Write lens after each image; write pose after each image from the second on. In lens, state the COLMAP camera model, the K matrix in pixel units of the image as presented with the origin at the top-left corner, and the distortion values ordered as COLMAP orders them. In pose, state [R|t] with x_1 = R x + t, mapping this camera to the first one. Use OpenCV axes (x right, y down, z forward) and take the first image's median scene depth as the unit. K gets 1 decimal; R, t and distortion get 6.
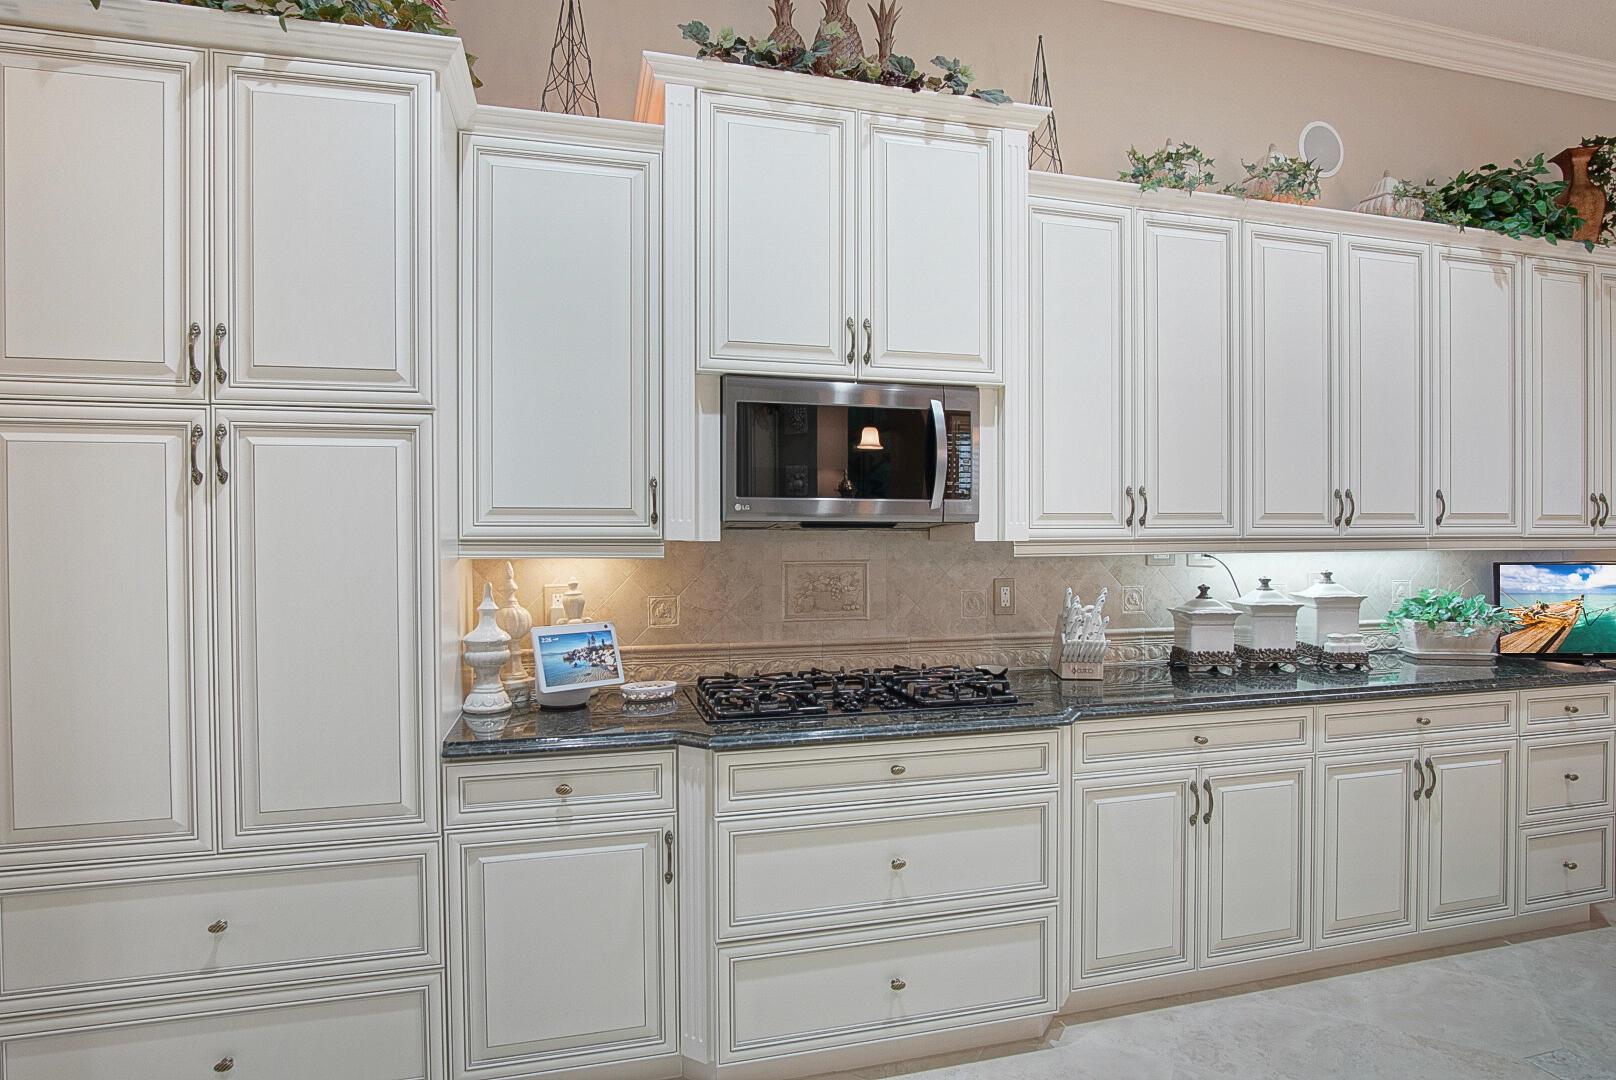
lens RADIAL K [[863.2, 0, 806.1], [0, 863.2, 544.2], [0, 0, 1]] dist [-0.033225, 0.008462]
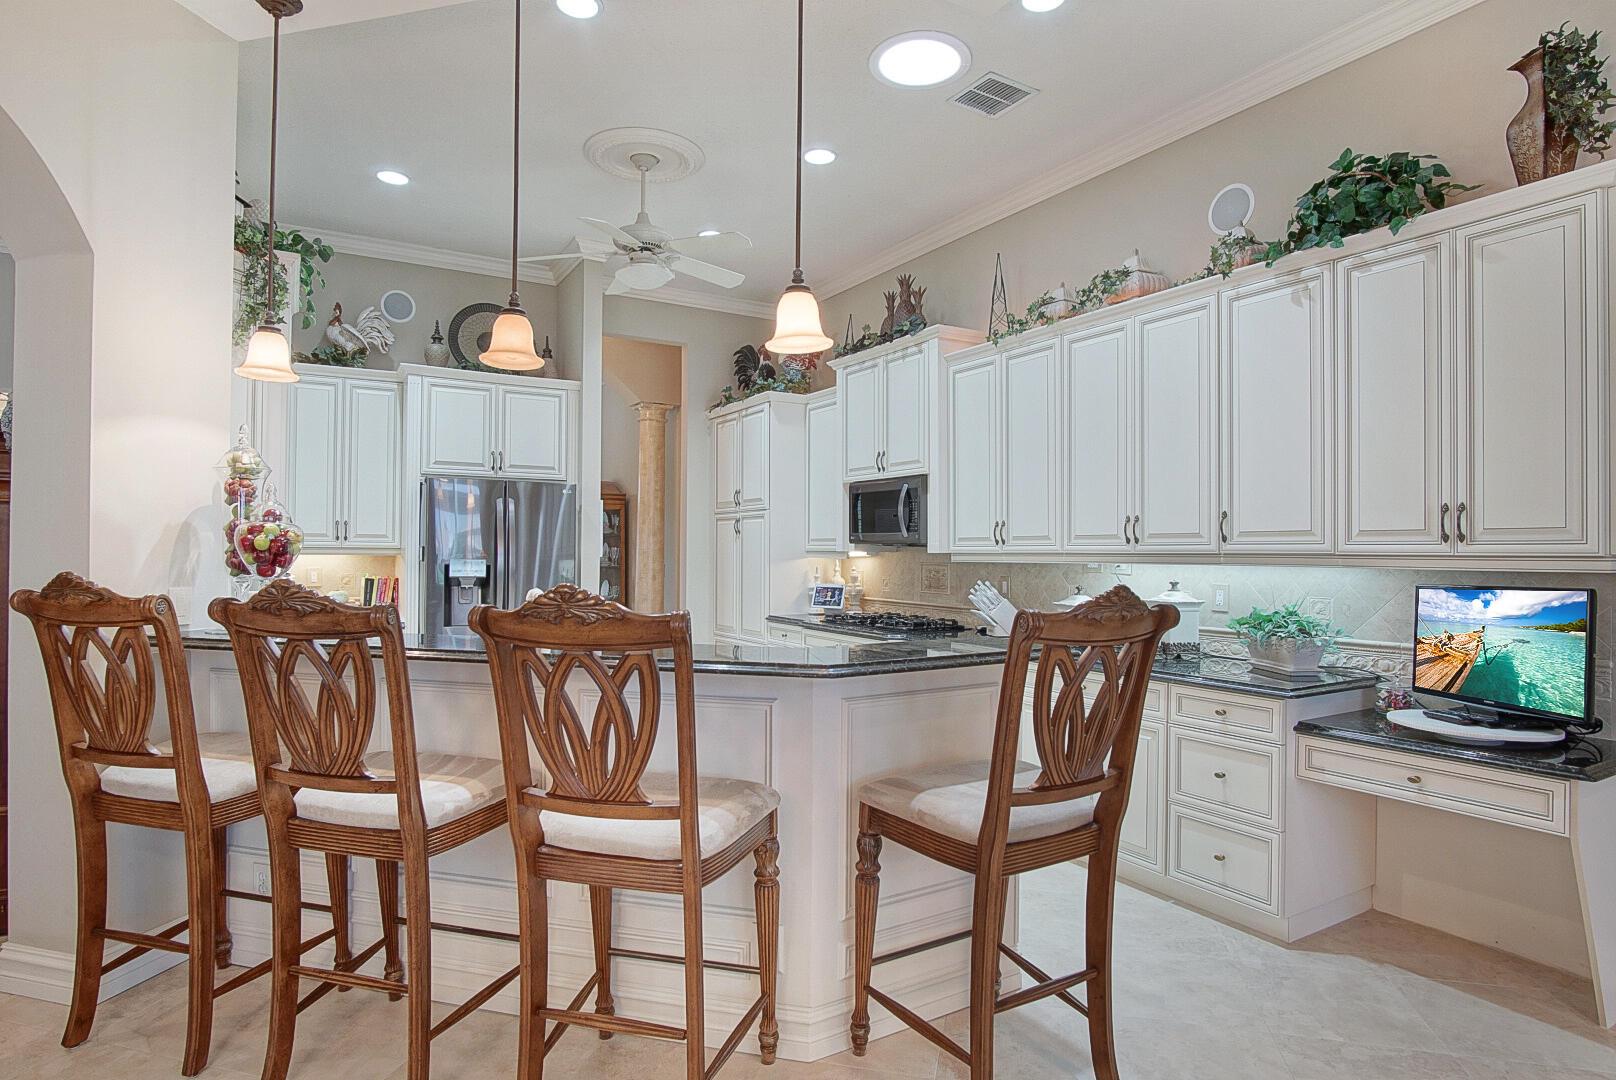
lens RADIAL K [[863.2, 0, 806.1], [0, 863.2, 544.2], [0, 0, 1]] dist [-0.033225, 0.008462]
pose [[0.276079, -0.005311, -0.961120, 1.524904], [-0.017704, 0.999787, -0.010610, 0.001681], [0.960972, 0.019945, 0.275926, 0.150784]]
